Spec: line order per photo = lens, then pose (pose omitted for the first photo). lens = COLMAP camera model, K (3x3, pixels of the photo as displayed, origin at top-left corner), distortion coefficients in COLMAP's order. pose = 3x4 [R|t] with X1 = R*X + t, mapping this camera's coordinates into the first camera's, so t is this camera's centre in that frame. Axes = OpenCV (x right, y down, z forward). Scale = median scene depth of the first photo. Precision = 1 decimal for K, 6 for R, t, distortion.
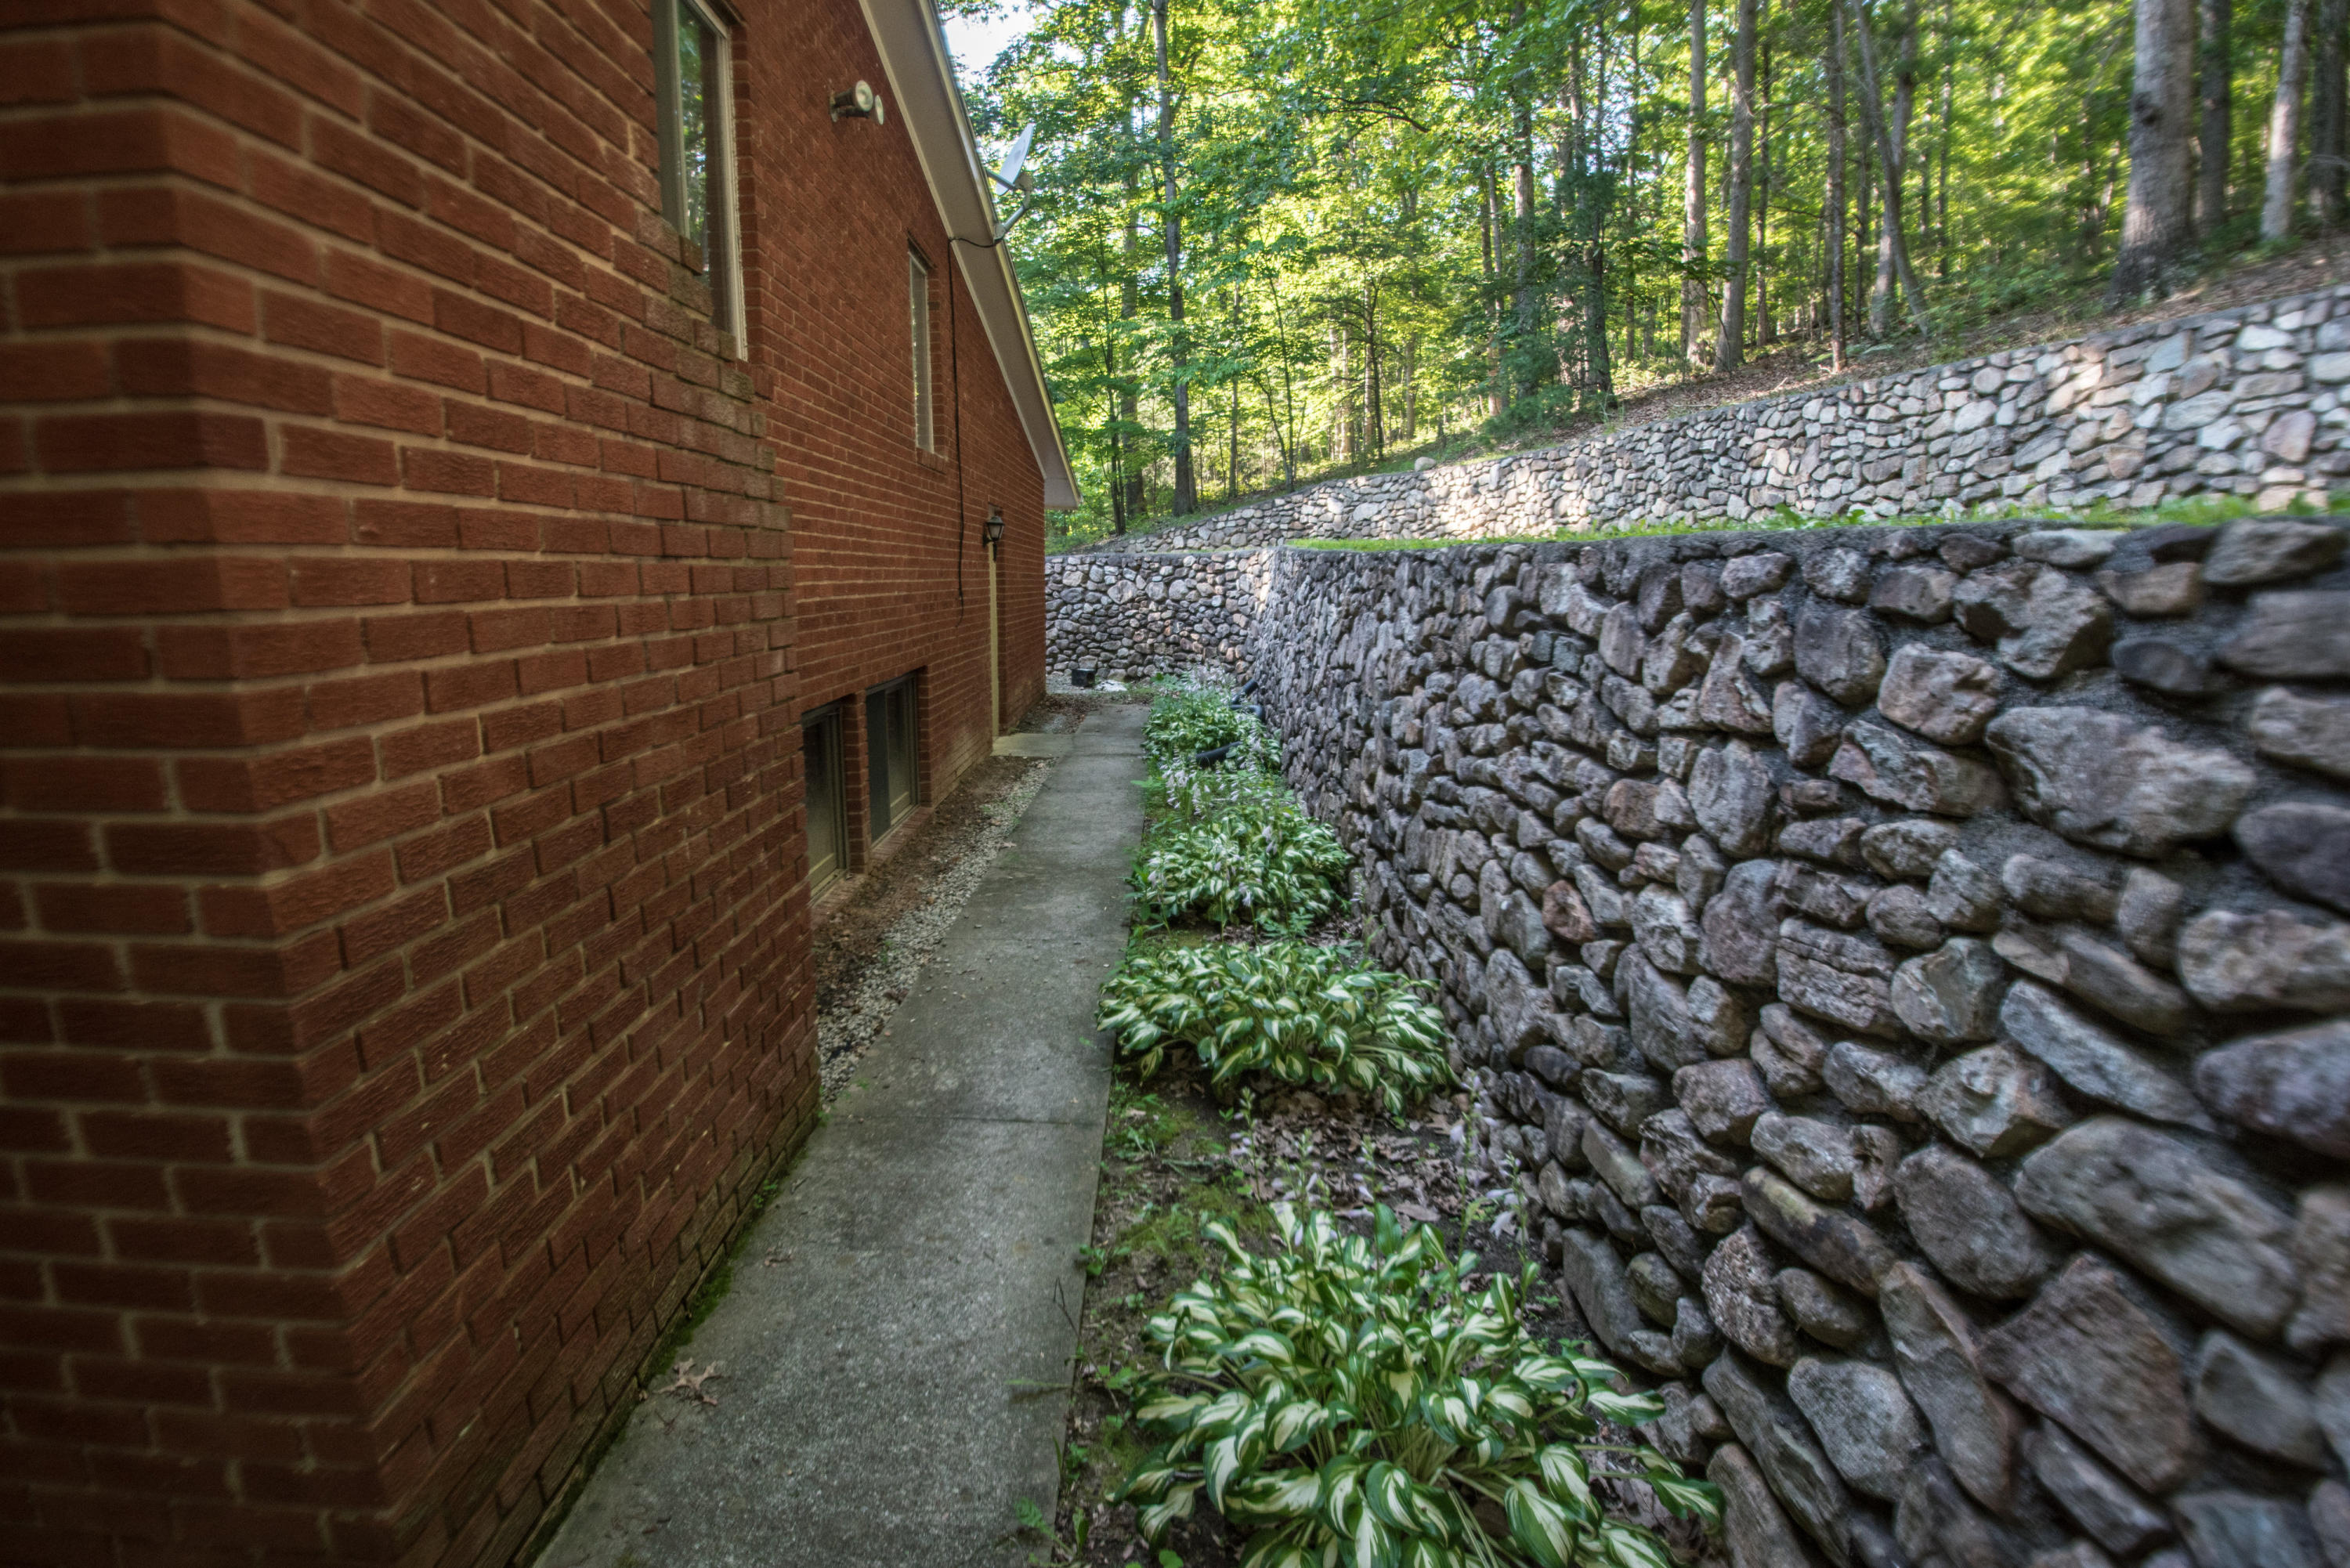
lens RADIAL K [[1150.2, 0, 1175.0], [0, 1150.2, 784.0], [0, 0, 1]] dist [-0.053479, -0.000208]
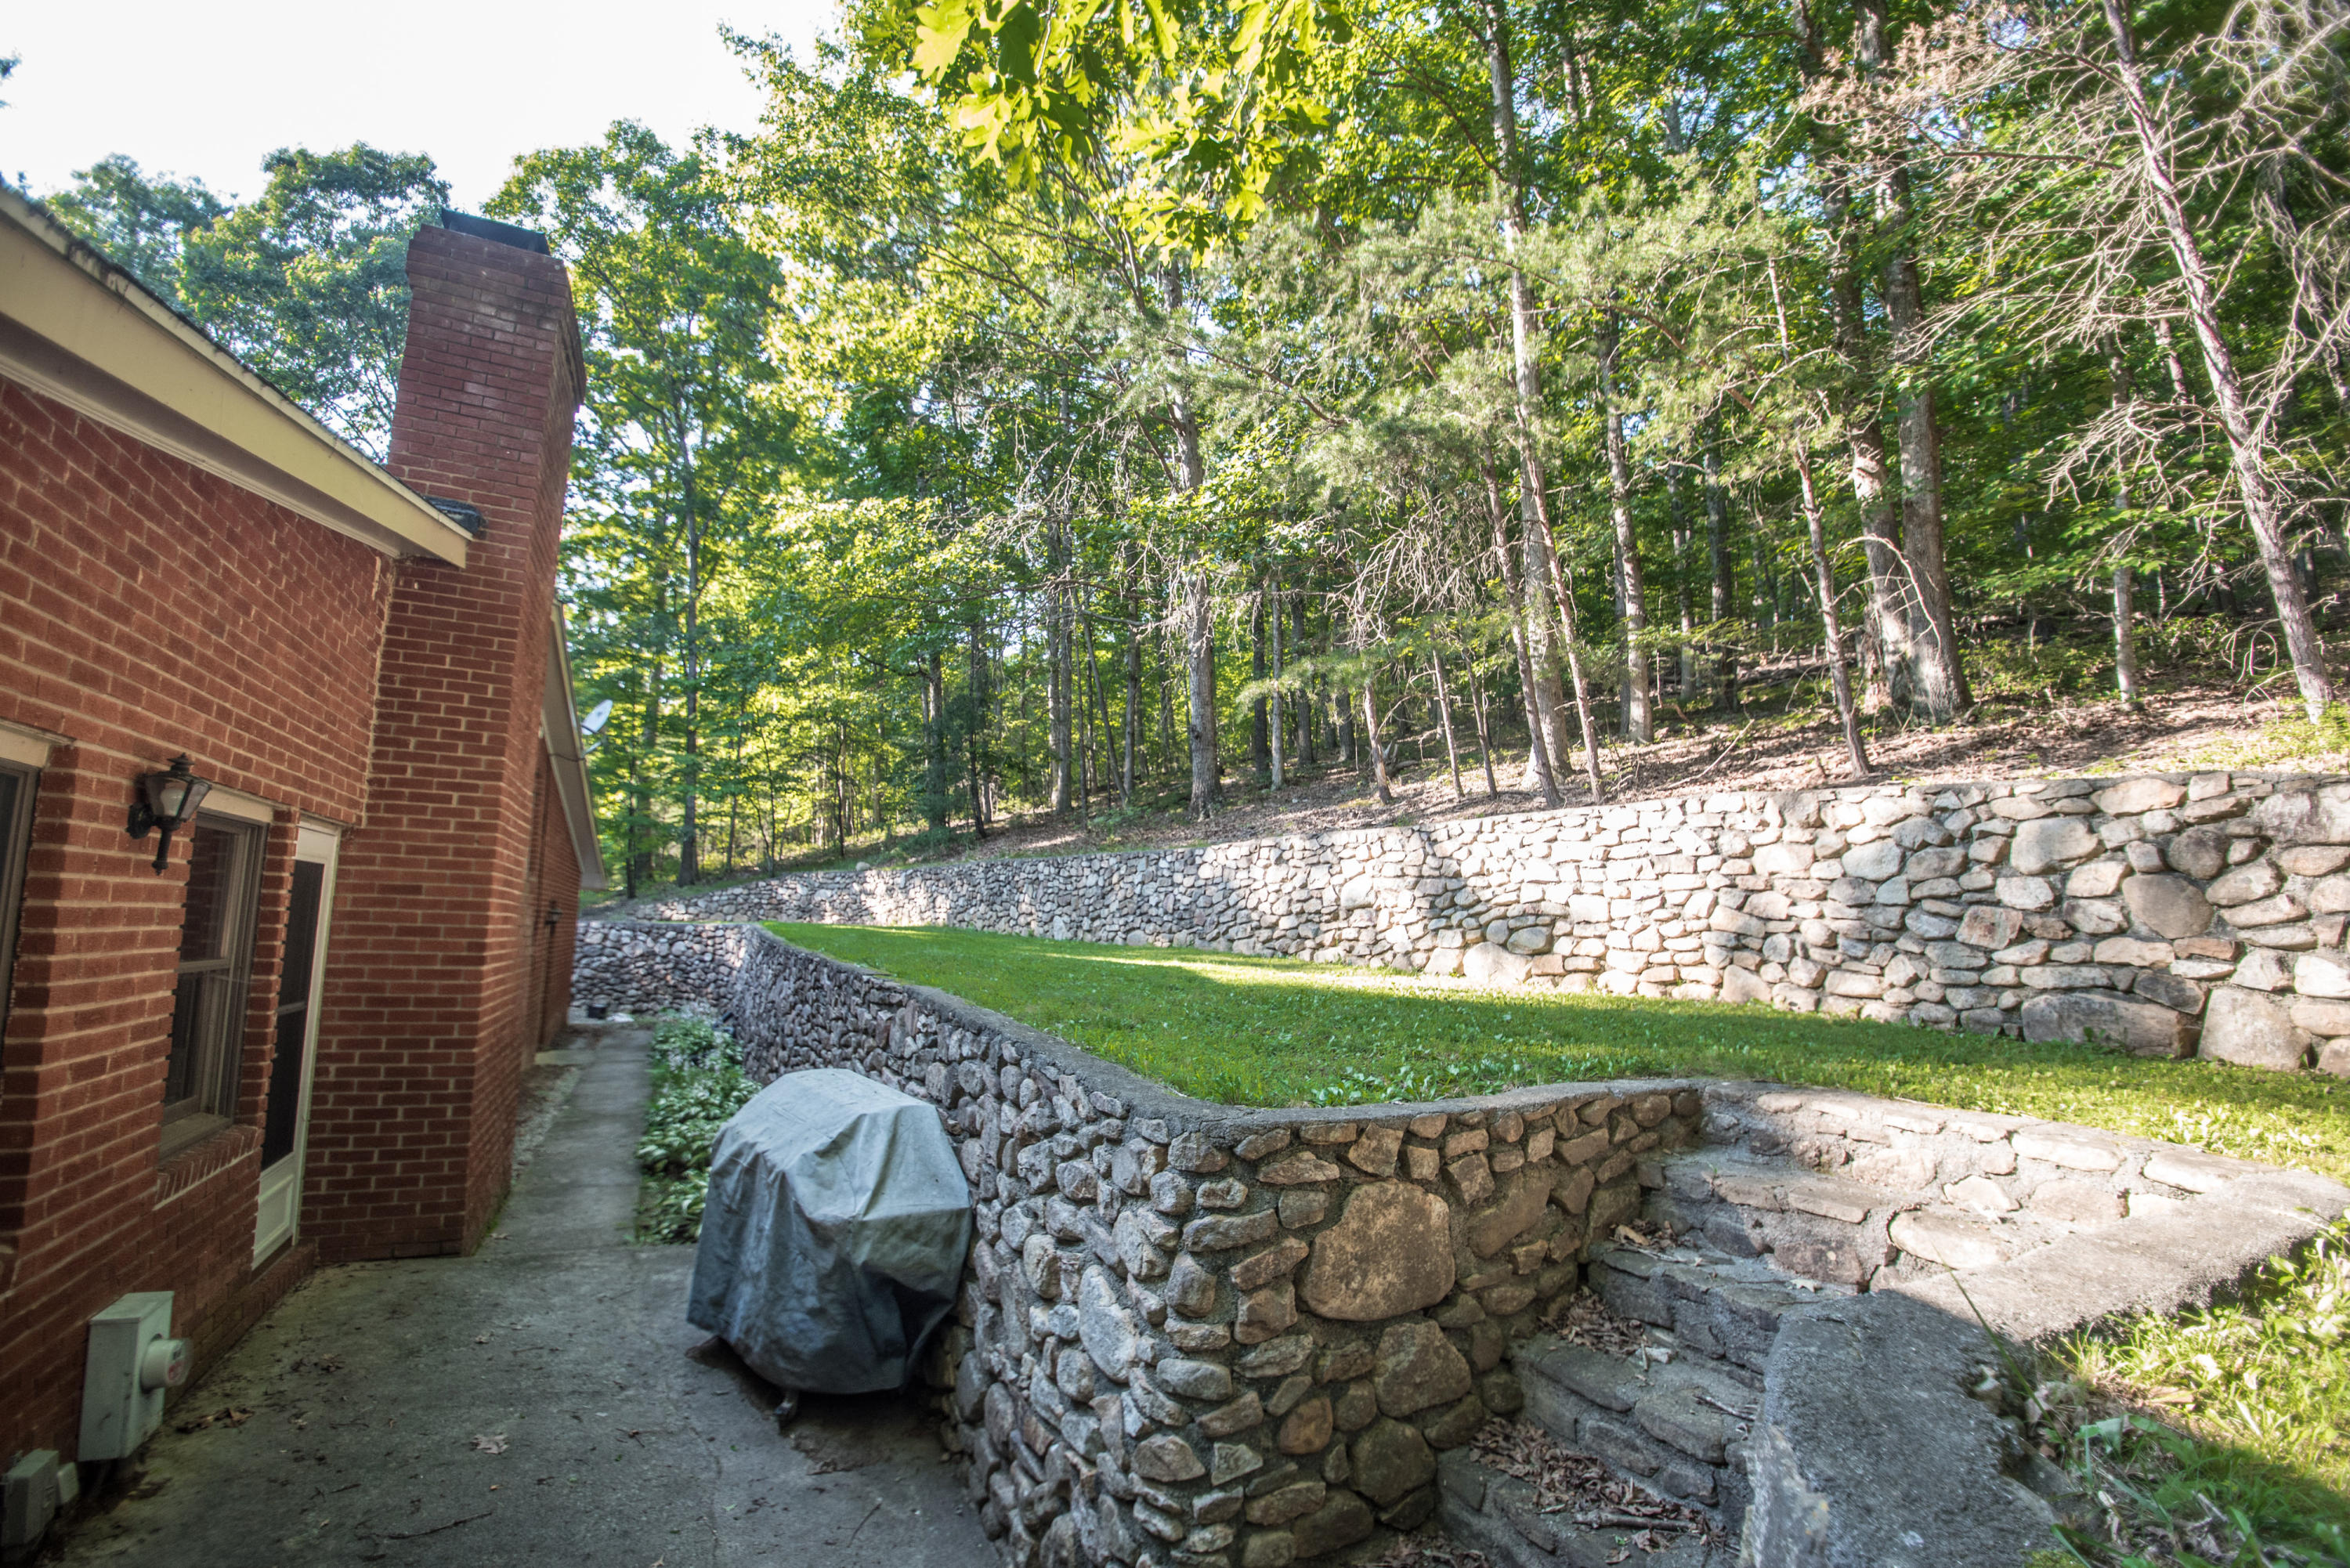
lens RADIAL K [[957.8, 0, 1142.6], [0, 957.8, 831.7], [0, 0, 1]] dist [-0.000682, -0.000091]
pose [[0.898005, 0.064679, 0.435205, -0.007307], [0.056158, 0.964197, -0.259172, 0.031584], [-0.436386, 0.257178, 0.862222, -0.311217]]
